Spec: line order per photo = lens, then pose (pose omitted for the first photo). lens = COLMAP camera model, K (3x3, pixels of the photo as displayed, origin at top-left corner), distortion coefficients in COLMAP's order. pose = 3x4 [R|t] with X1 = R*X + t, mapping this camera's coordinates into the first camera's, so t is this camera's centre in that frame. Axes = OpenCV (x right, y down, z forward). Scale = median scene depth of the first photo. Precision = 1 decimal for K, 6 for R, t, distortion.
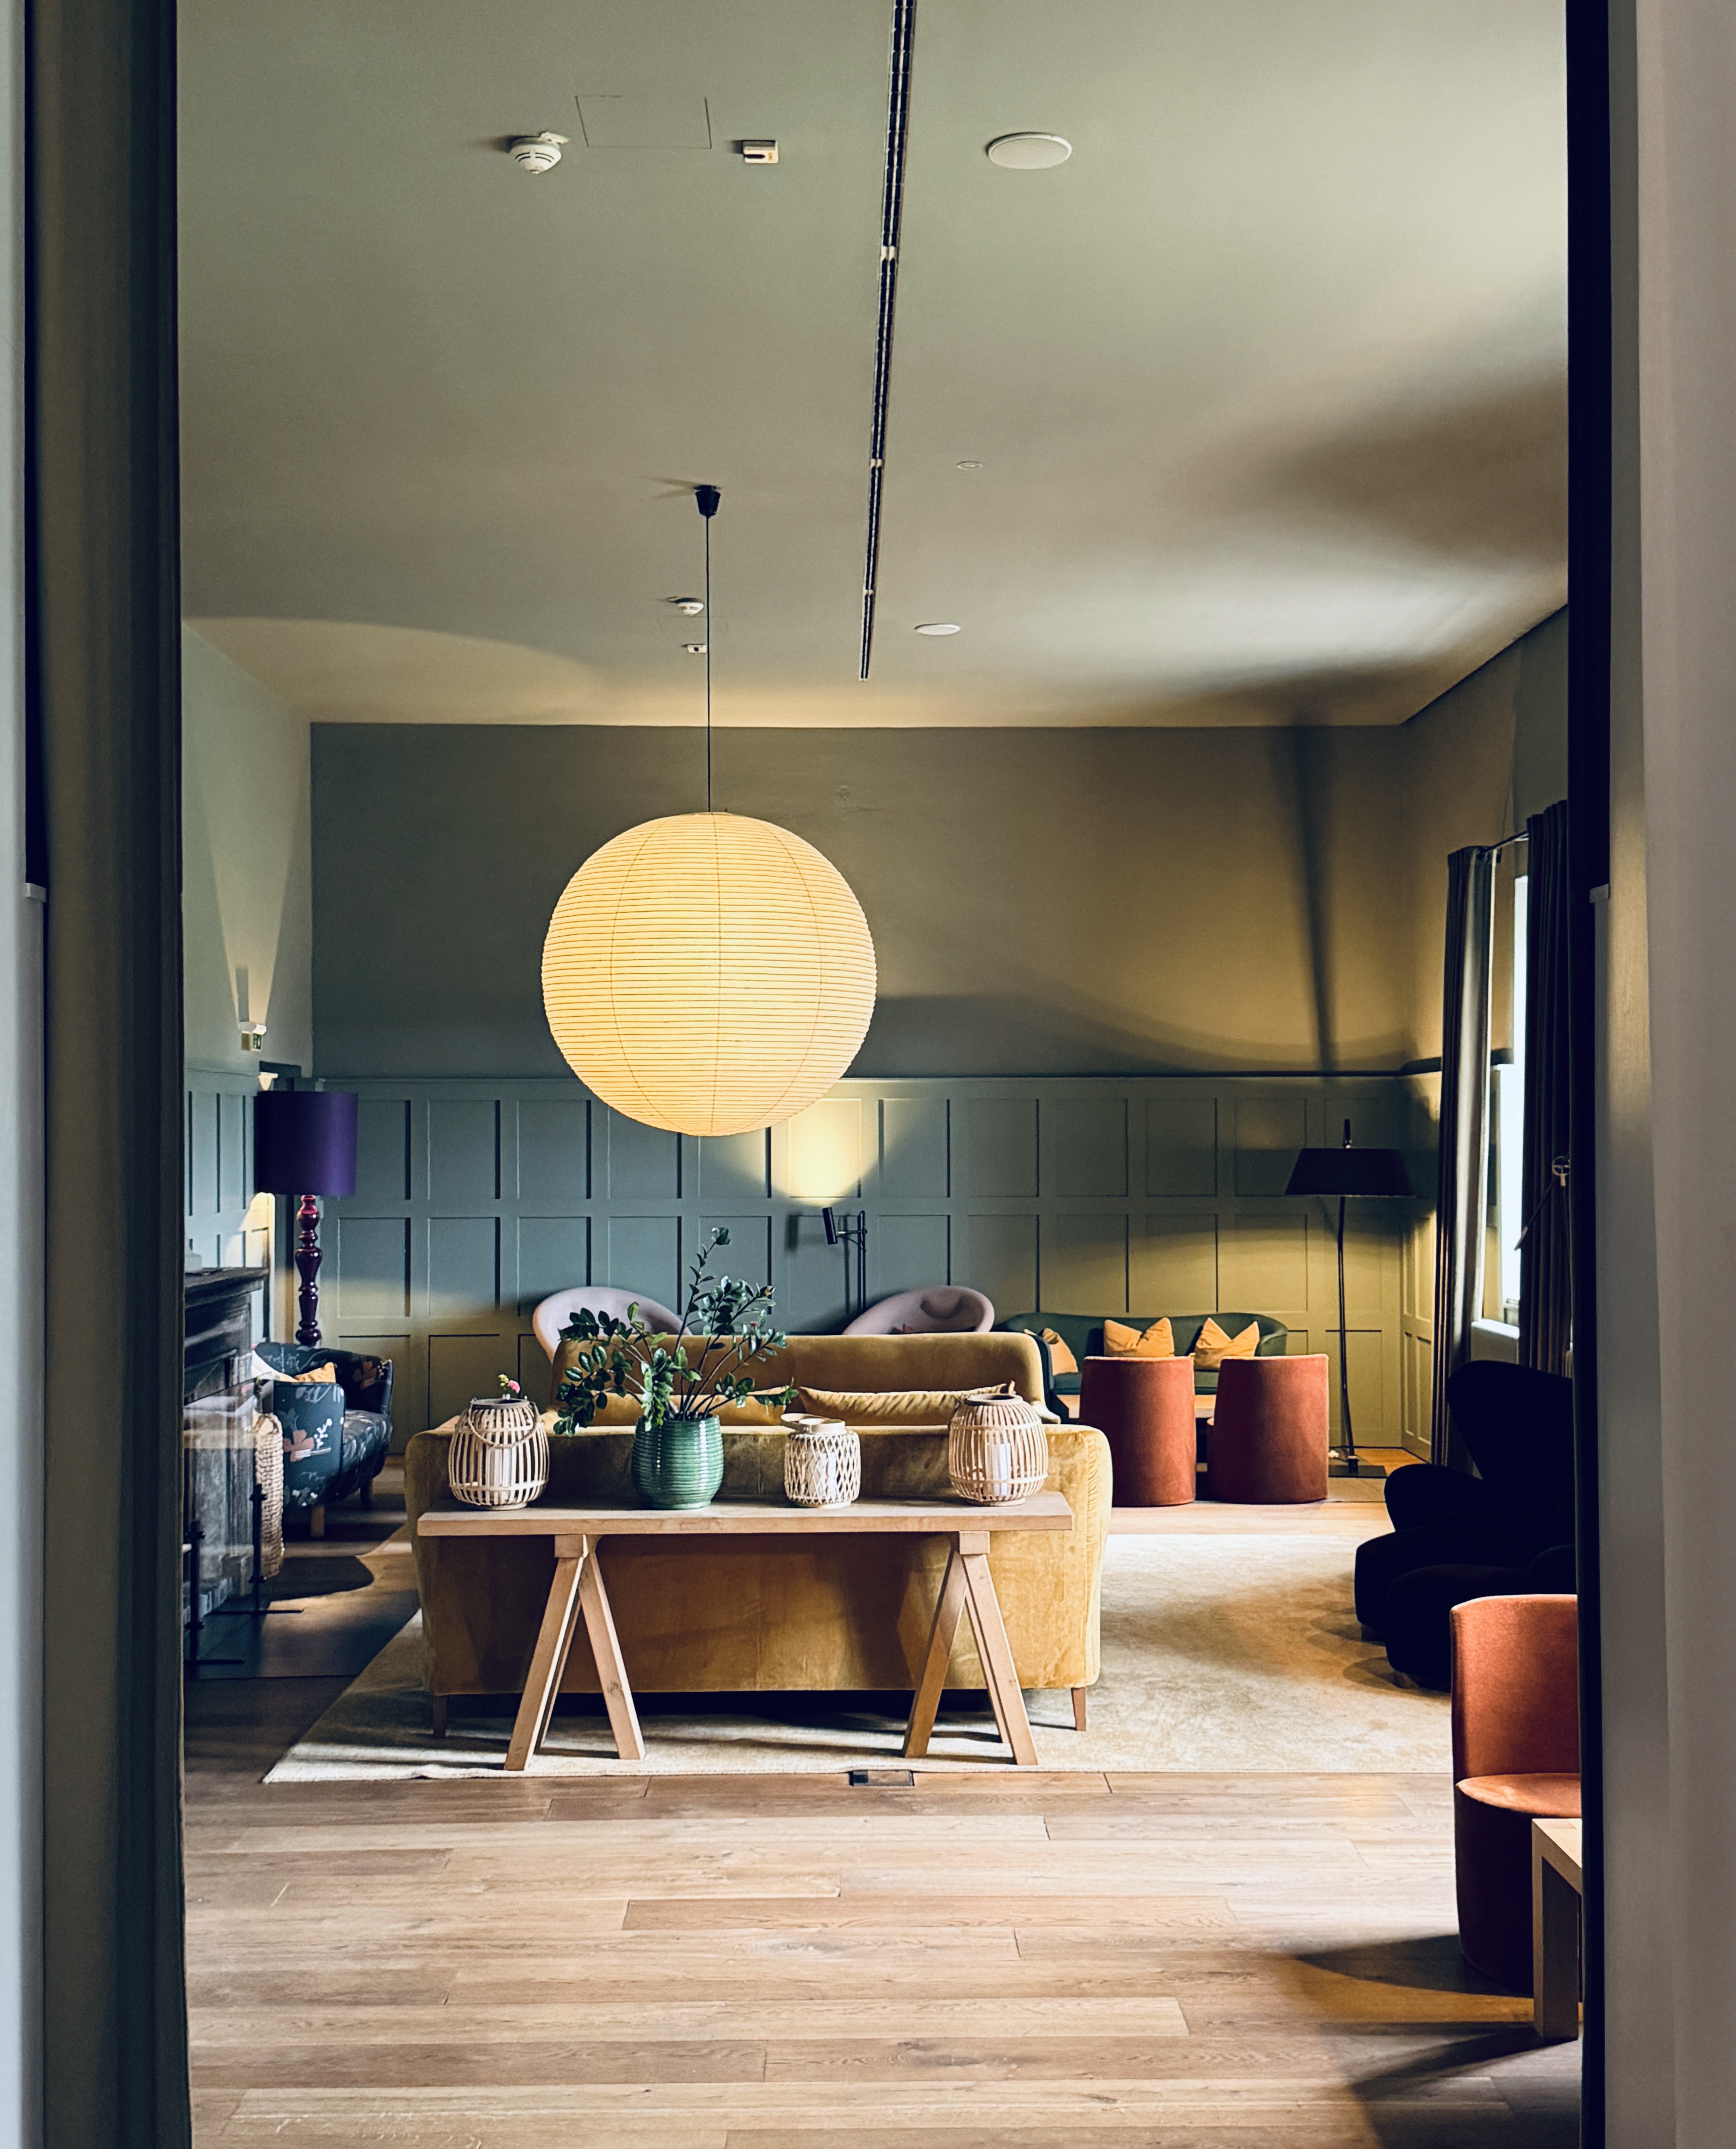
lens RADIAL K [[2058.6, 0, 869.8], [0, 2058.6, 1077.6], [0, 0, 1]] dist [0.003759, 0.000000]
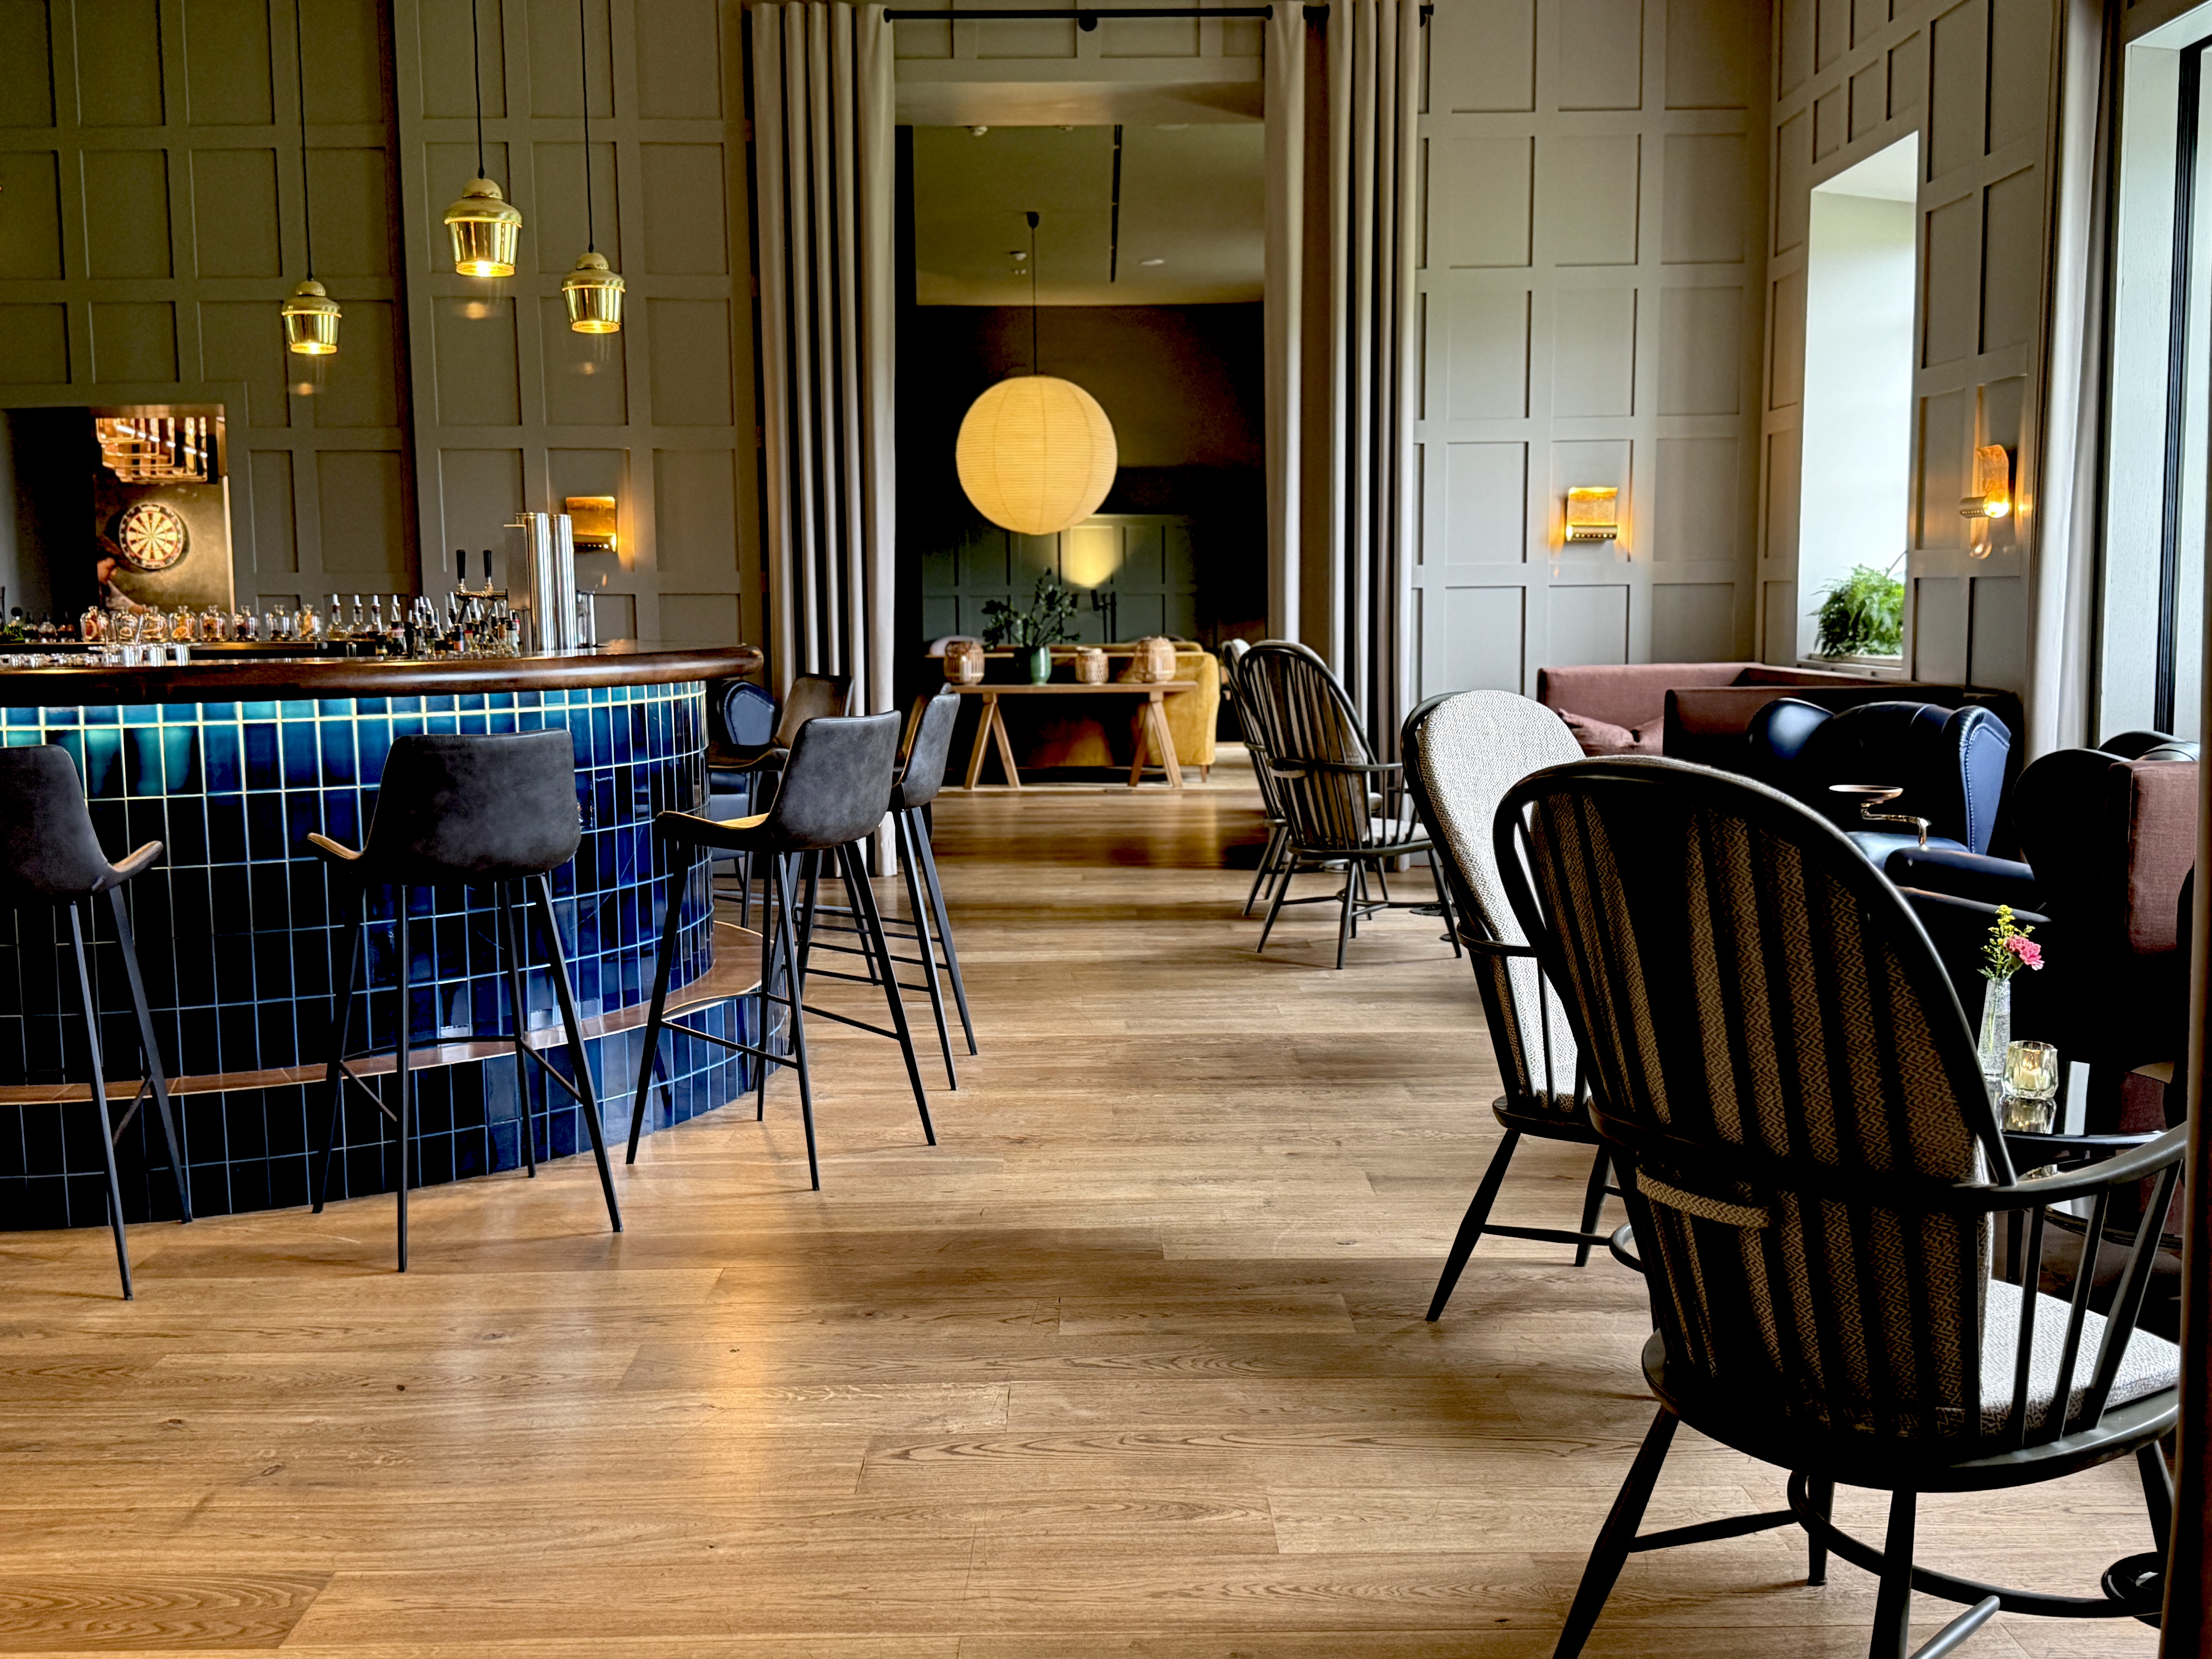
lens RADIAL K [[2195.1, 0, 1102.2], [0, 2195.1, 841.0], [0, 0, 1]] dist [-0.000007, 0.000000]
pose [[0.999867, -0.004594, -0.015635, 0.025285], [0.006587, 0.991500, 0.129939, 0.056992], [0.014906, -0.130025, 0.991399, -1.492439]]
